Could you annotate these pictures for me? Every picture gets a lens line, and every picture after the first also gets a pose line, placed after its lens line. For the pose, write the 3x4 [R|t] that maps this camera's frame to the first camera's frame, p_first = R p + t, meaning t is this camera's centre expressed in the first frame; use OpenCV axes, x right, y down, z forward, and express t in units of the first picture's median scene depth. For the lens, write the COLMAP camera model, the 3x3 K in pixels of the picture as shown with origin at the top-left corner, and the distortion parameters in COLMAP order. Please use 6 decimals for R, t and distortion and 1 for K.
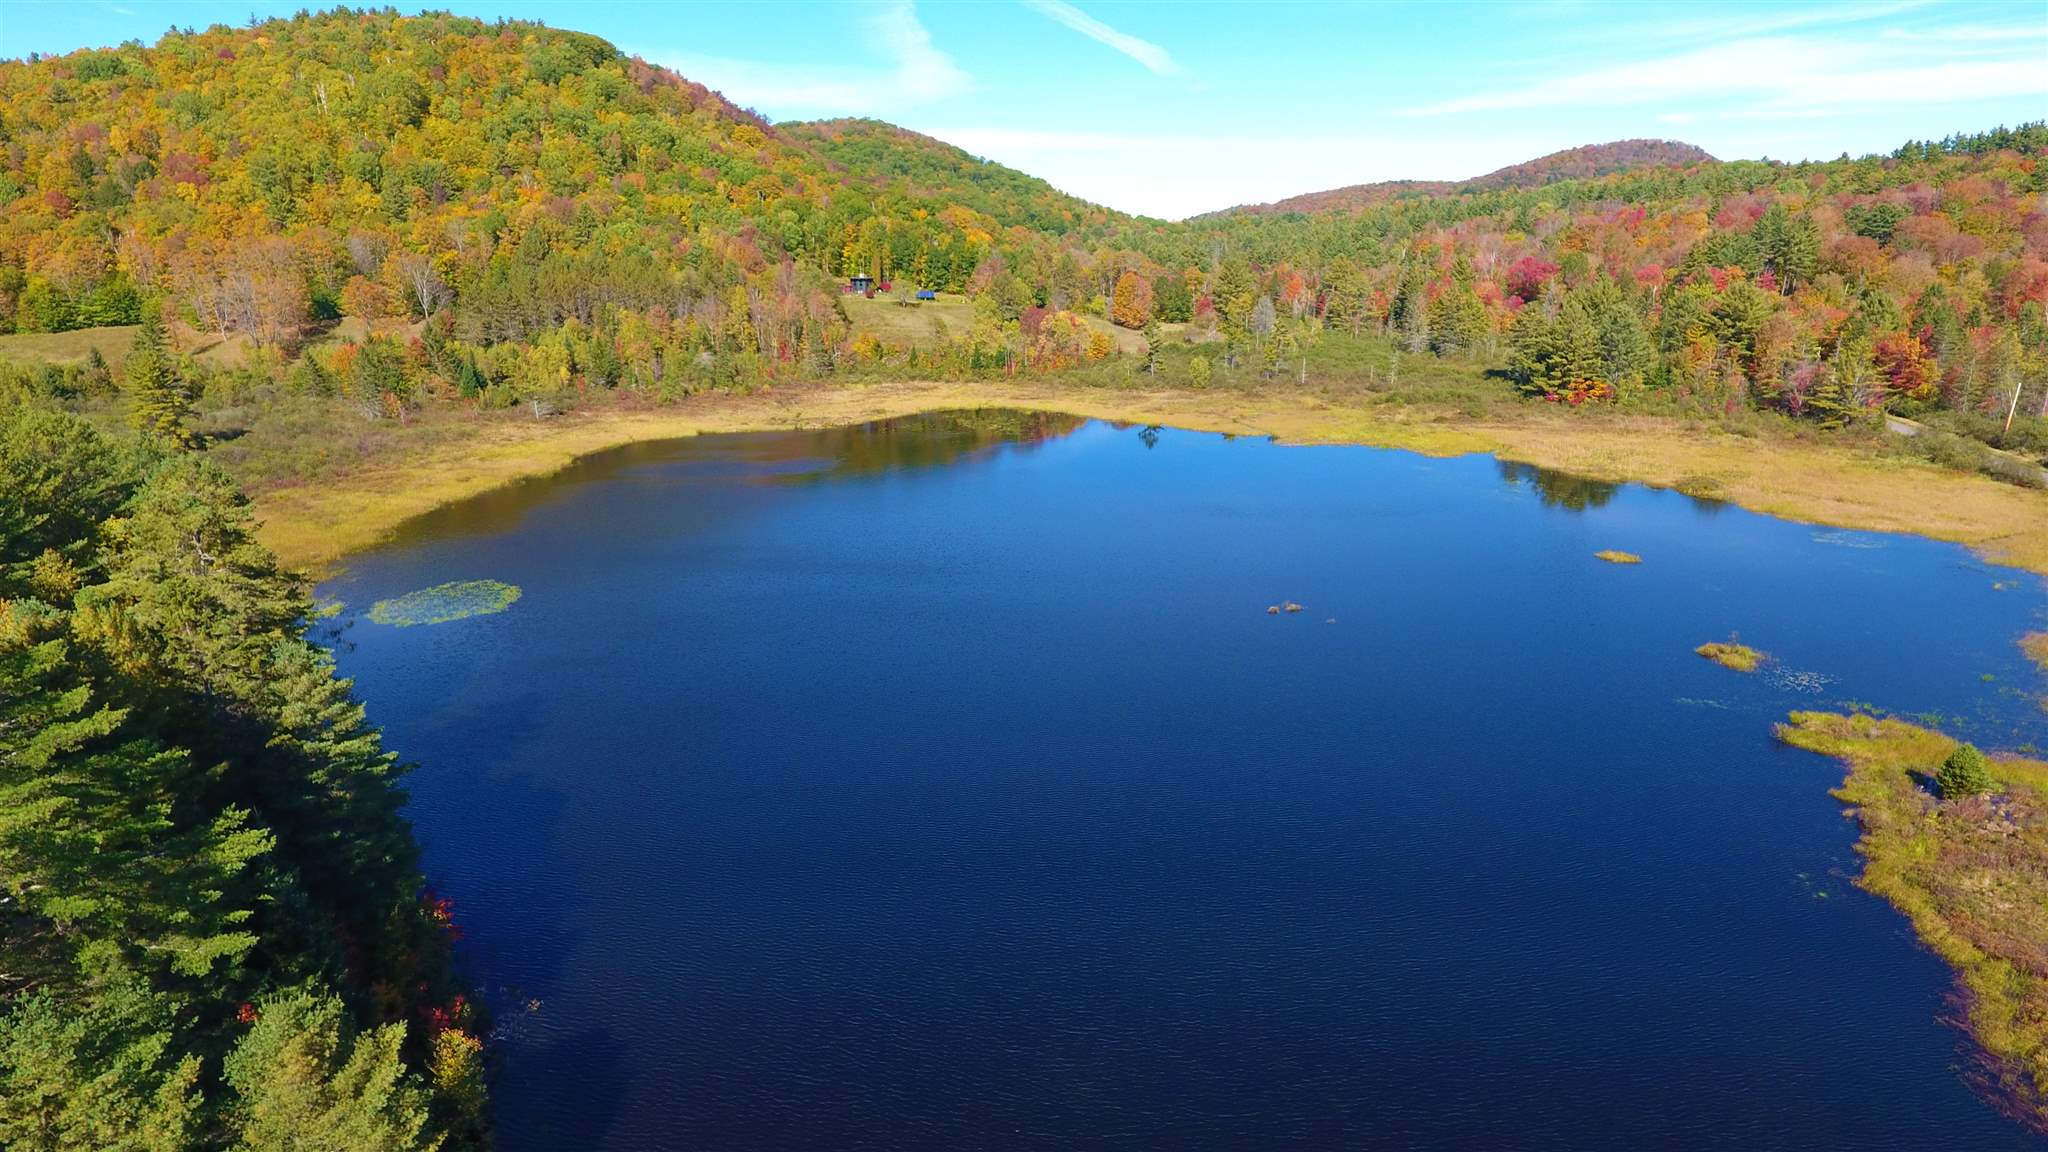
lens RADIAL K [[1130.6, 0, 989.9], [0, 1130.6, 568.6], [0, 0, 1]] dist [-0.001384, -0.000767]
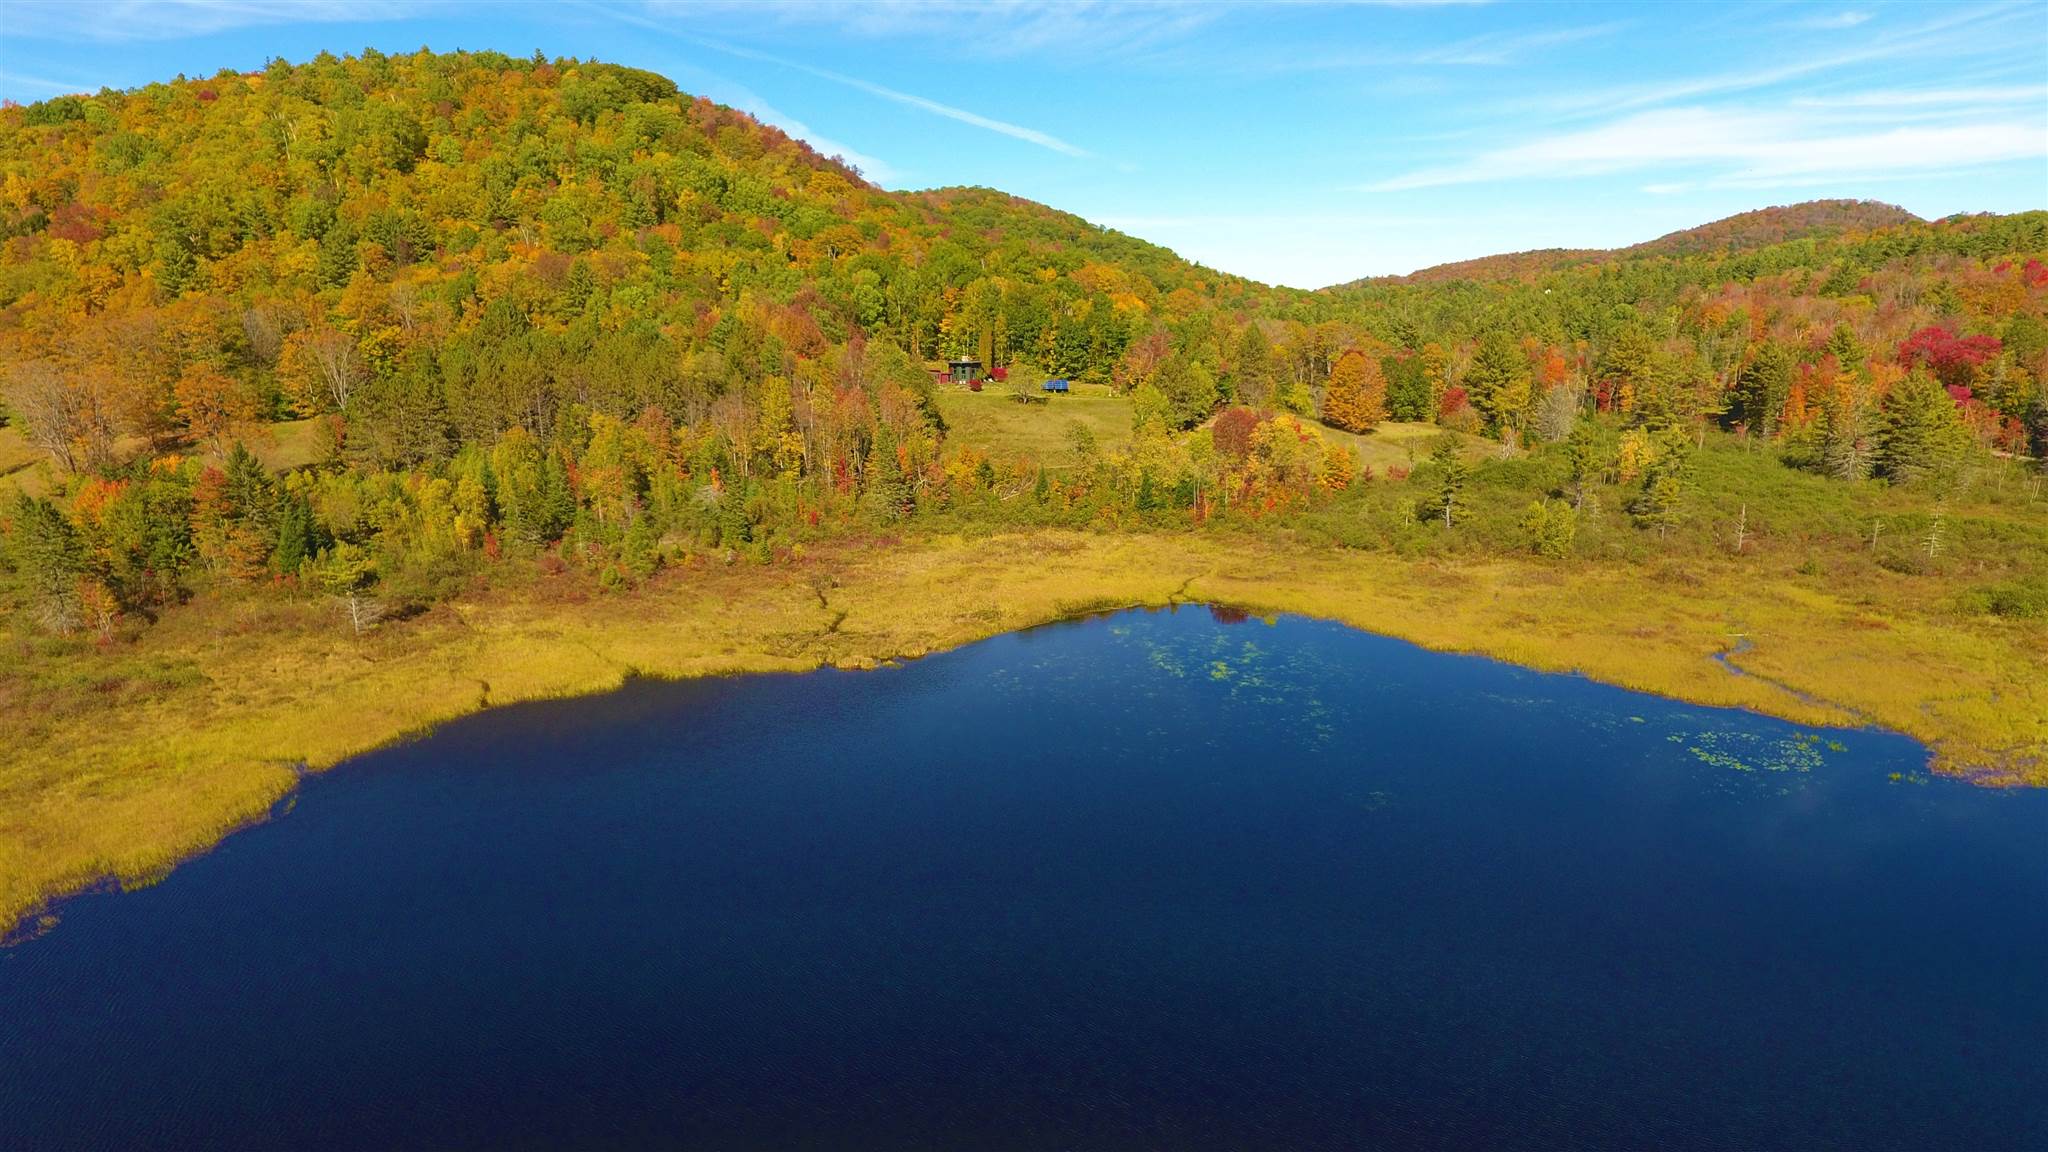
lens RADIAL K [[1130.6, 0, 989.9], [0, 1130.6, 568.6], [0, 0, 1]] dist [-0.001384, -0.000767]
pose [[0.995760, 0.012998, -0.091069, -0.031258], [-0.018781, 0.997841, -0.062929, -0.082191], [0.090055, 0.064372, 0.993854, 0.301002]]
